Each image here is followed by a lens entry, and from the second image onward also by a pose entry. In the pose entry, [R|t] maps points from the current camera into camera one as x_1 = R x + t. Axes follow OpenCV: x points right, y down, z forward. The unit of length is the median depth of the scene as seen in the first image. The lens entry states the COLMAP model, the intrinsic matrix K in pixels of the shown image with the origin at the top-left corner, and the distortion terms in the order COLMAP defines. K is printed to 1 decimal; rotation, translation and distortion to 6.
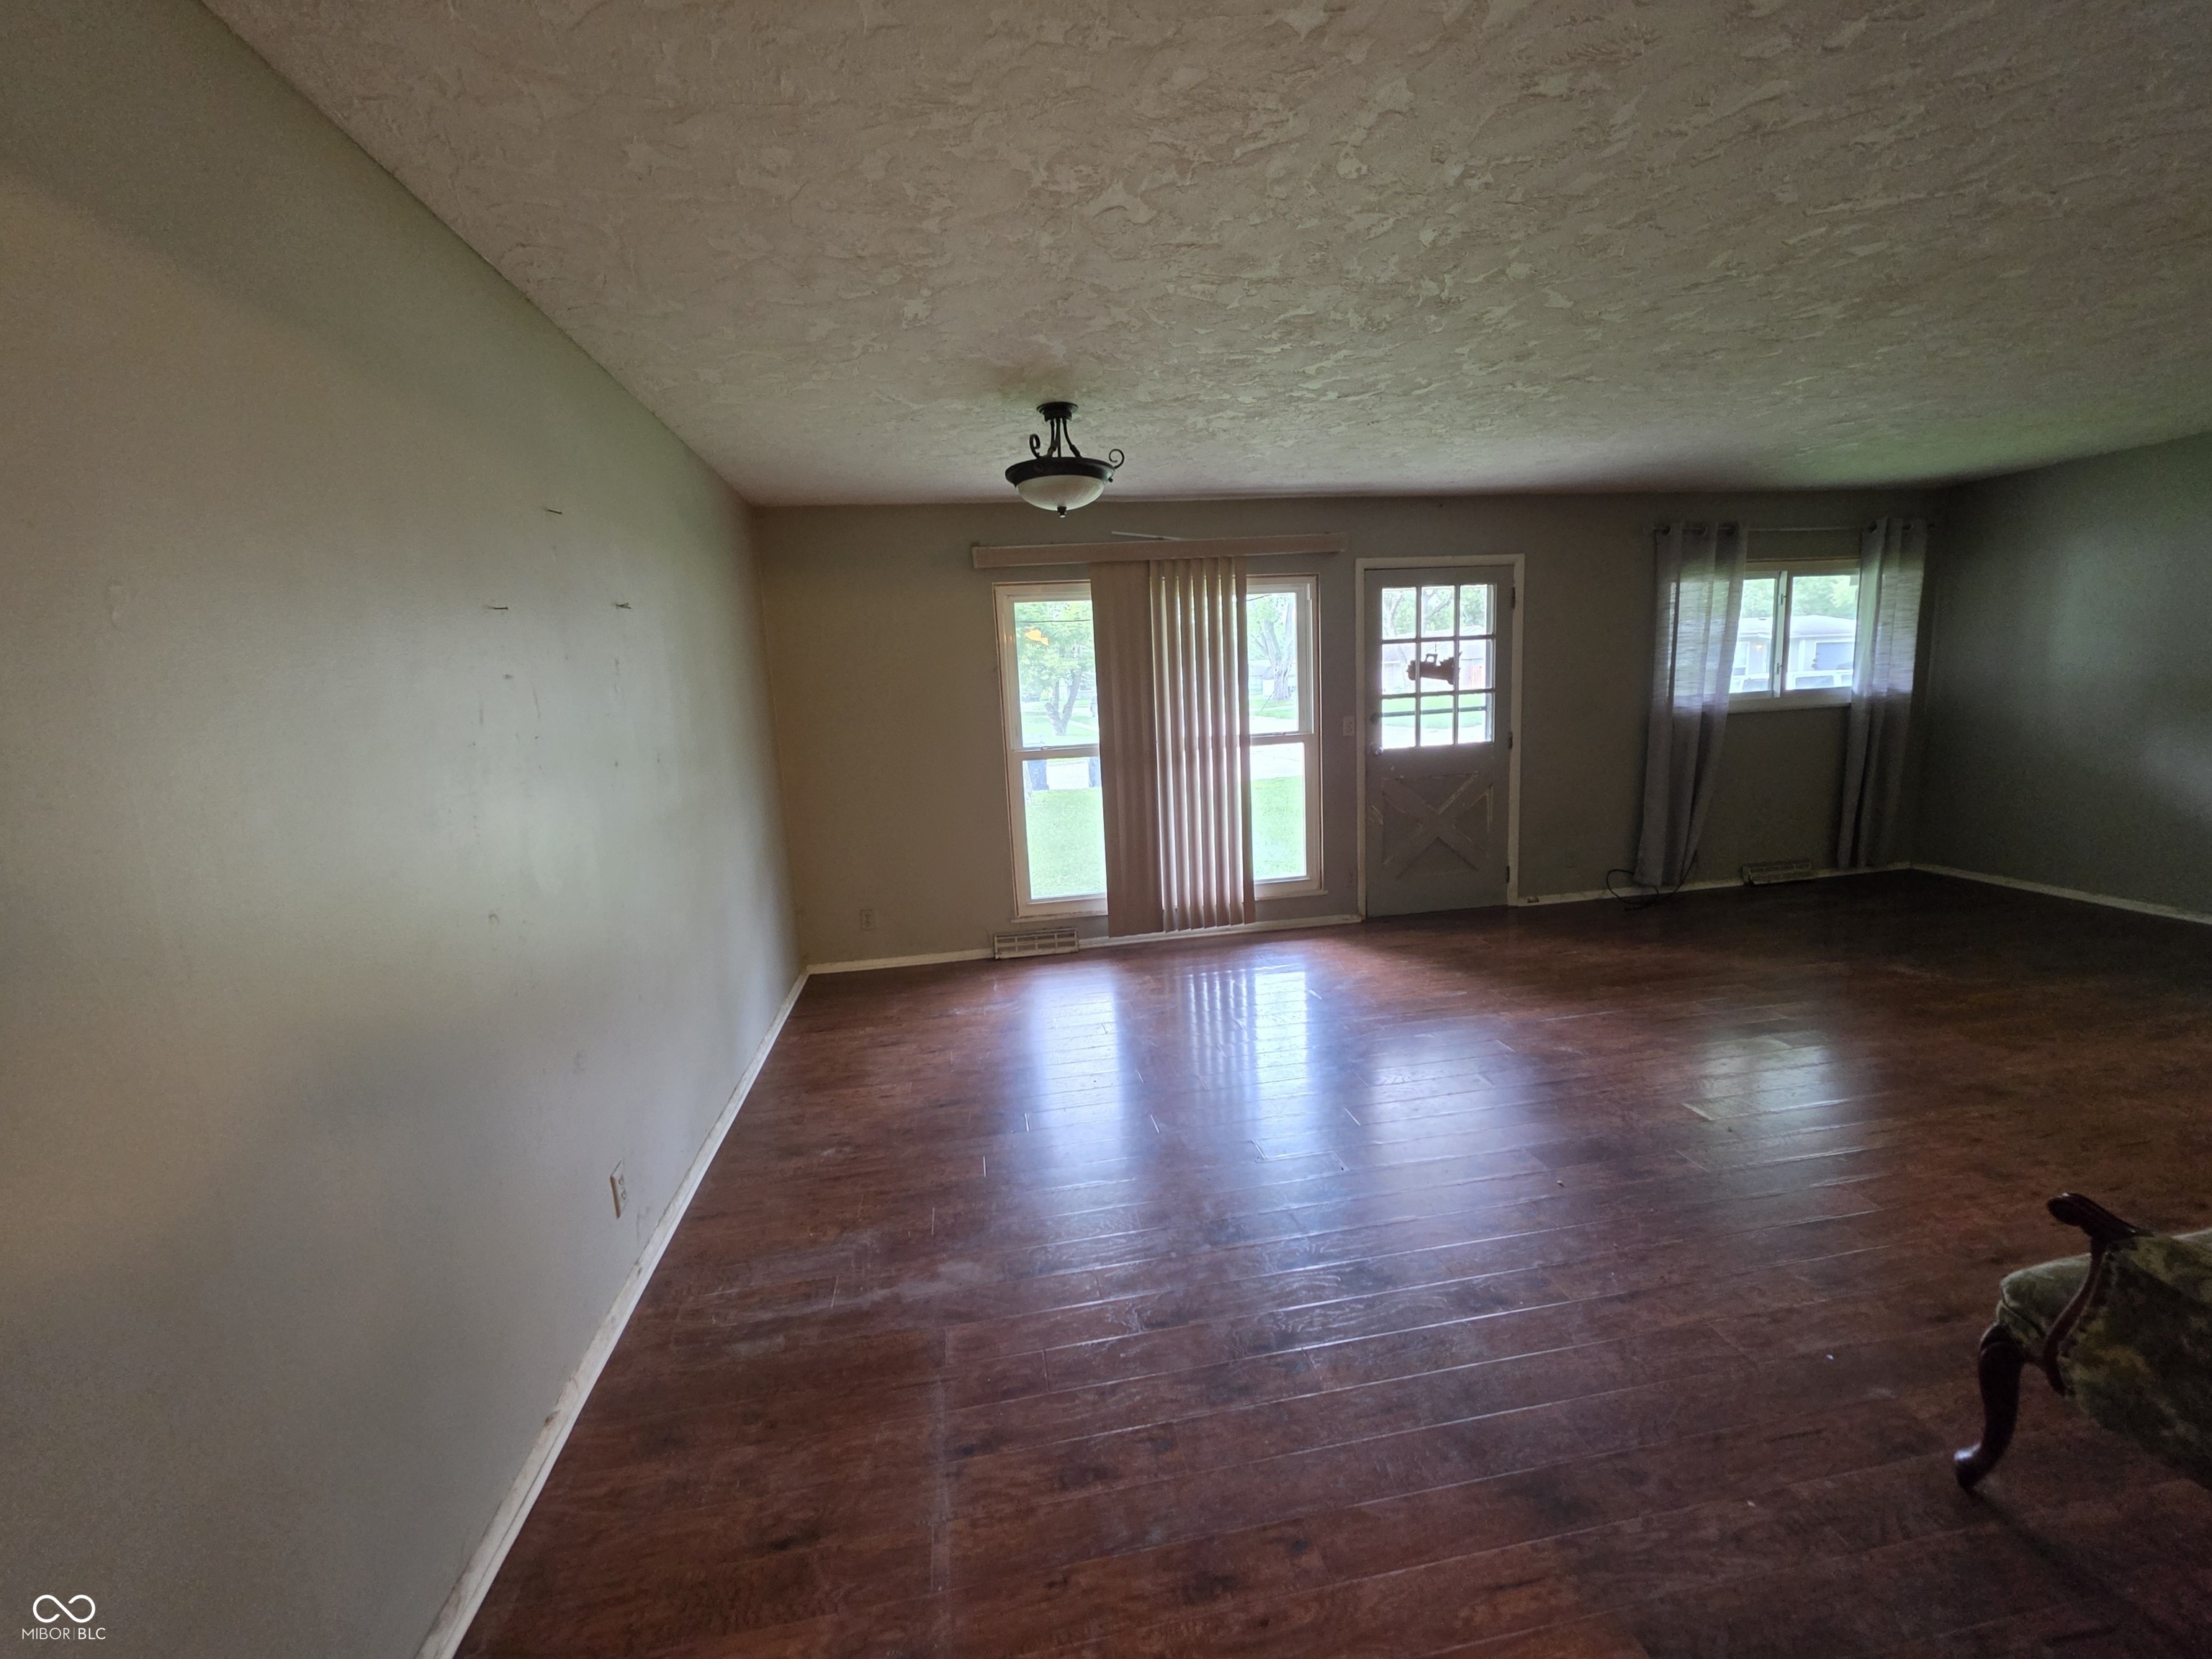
lens RADIAL K [[891.7, 0, 1111.4], [0, 891.7, 830.9], [0, 0, 1]] dist [-0.000403, 0.000787]
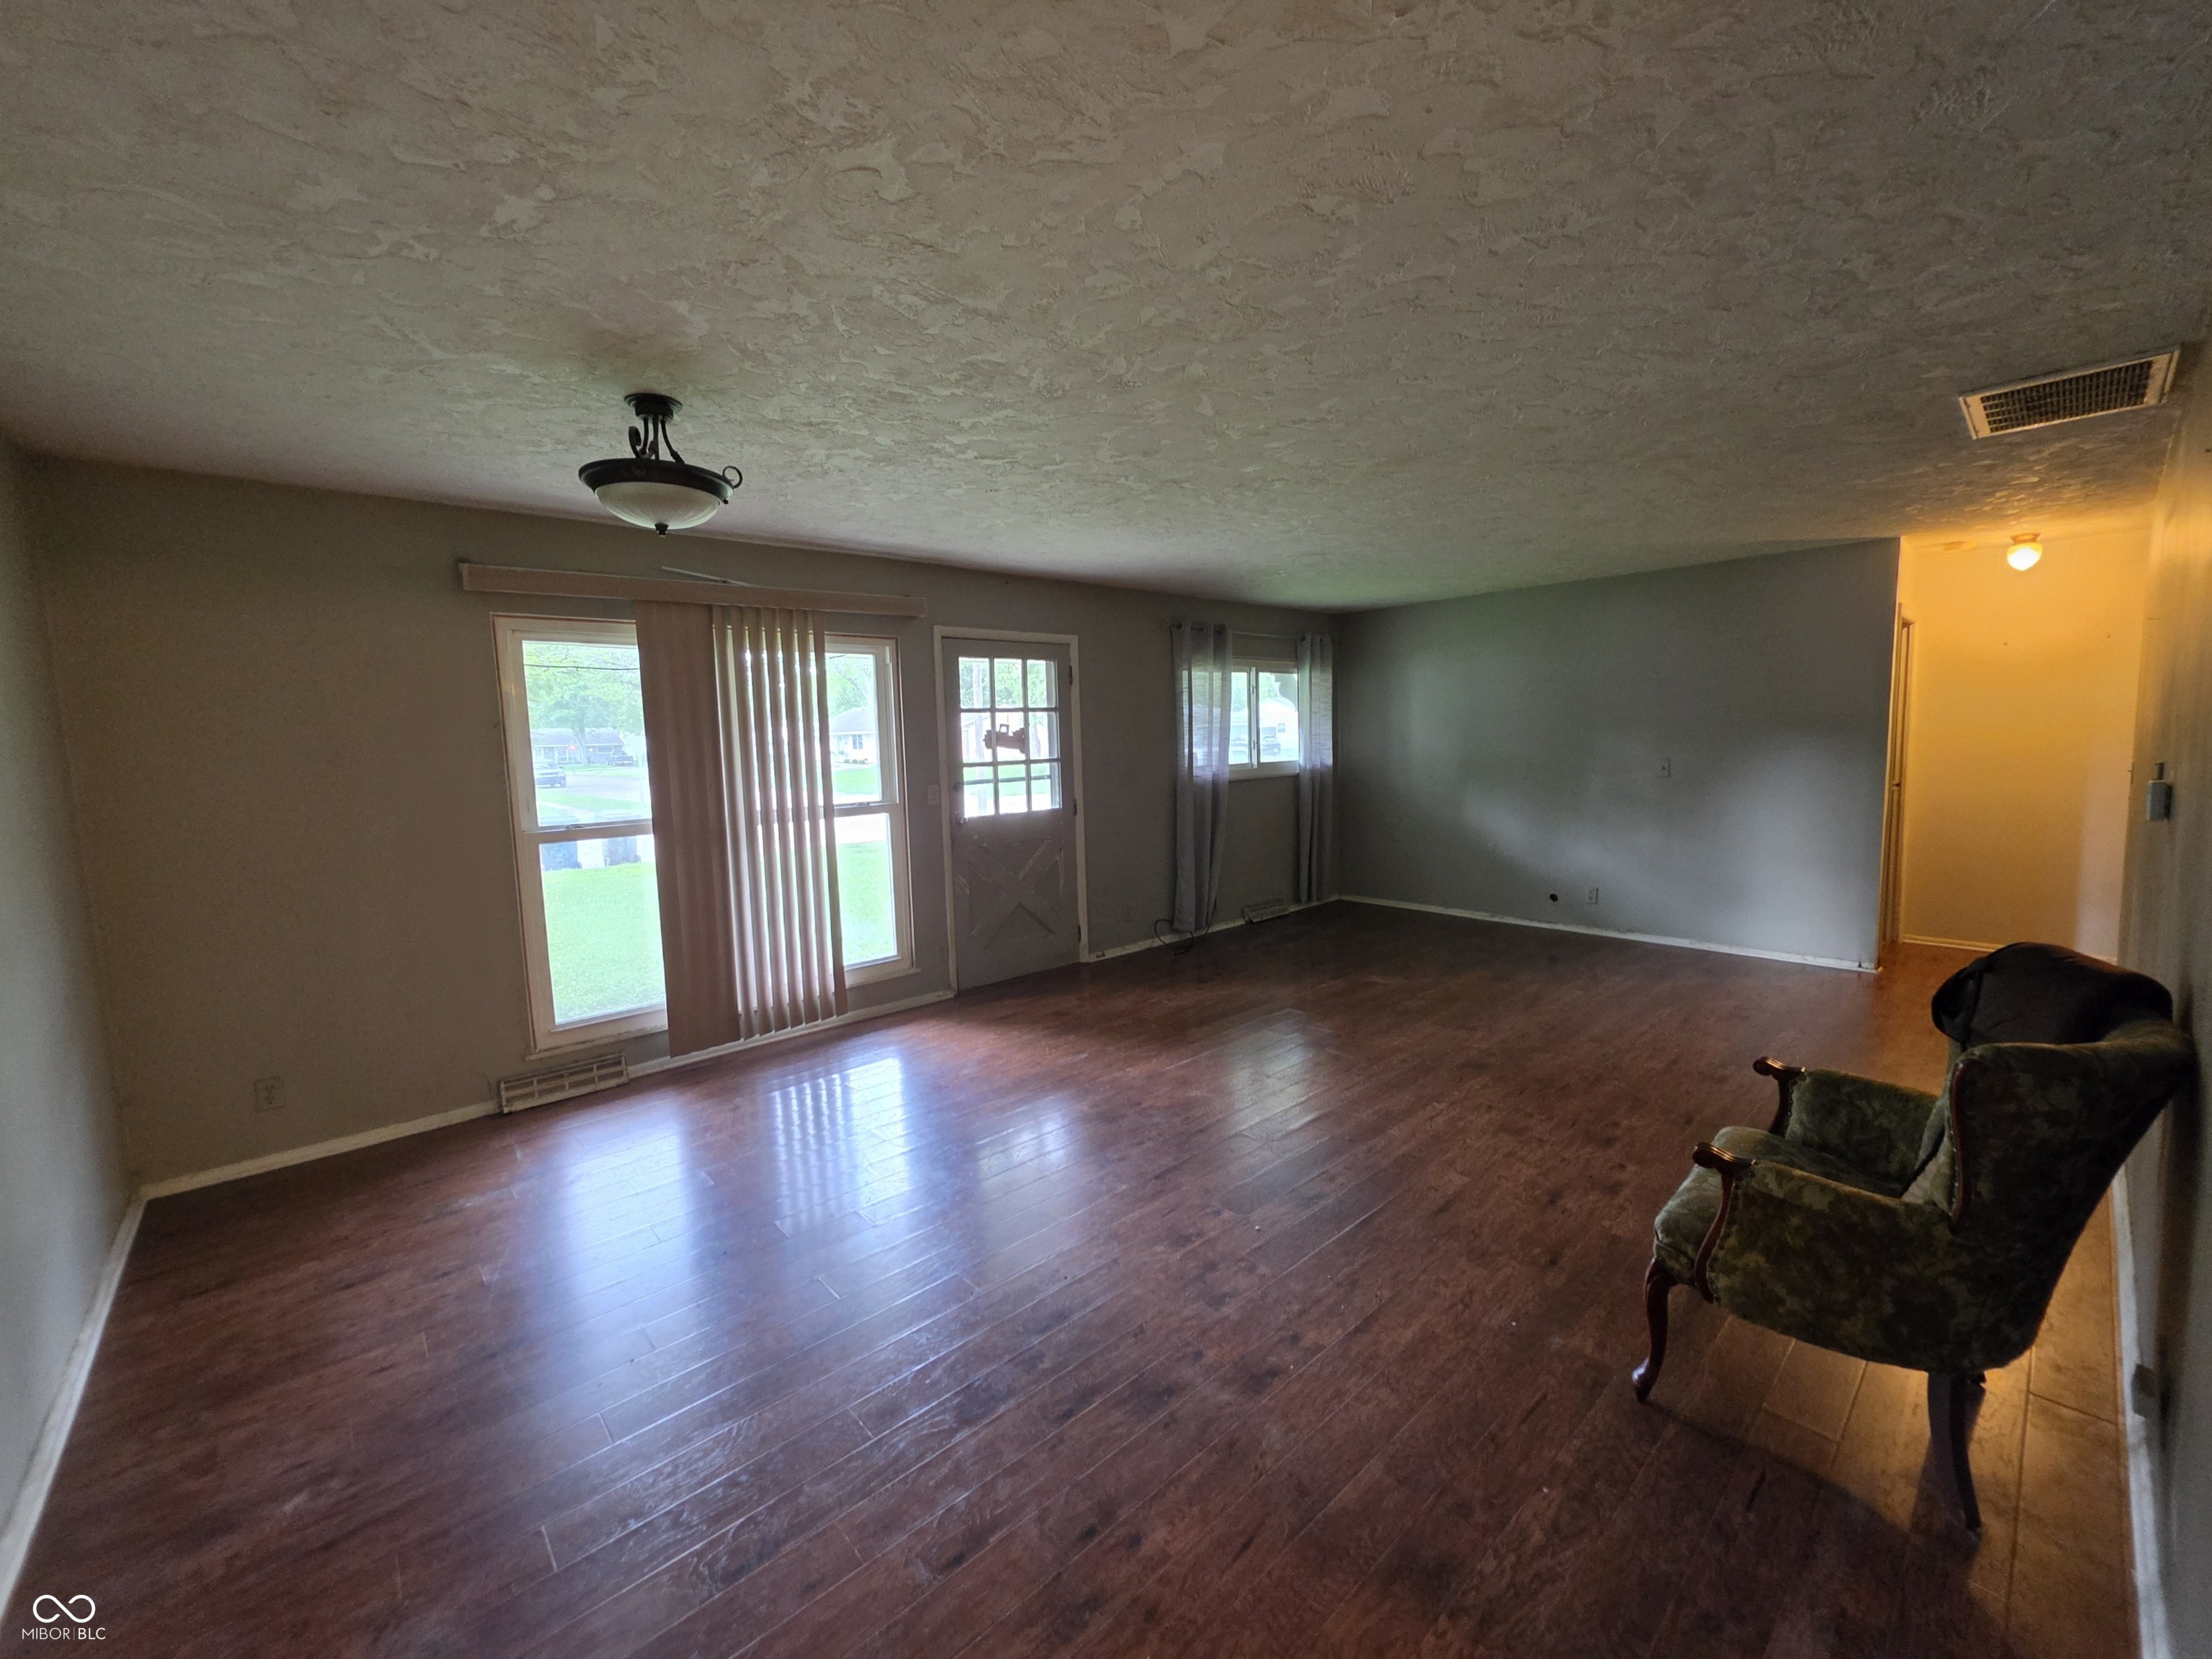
lens RADIAL K [[891.7, 0, 1105.2], [0, 891.7, 823.9], [0, 0, 1]] dist [-0.000403, 0.000787]
pose [[0.841352, -0.027840, 0.539771, -0.142154], [0.073179, 0.995344, -0.062728, -0.016770], [-0.535511, 0.092276, 0.839472, 0.130557]]
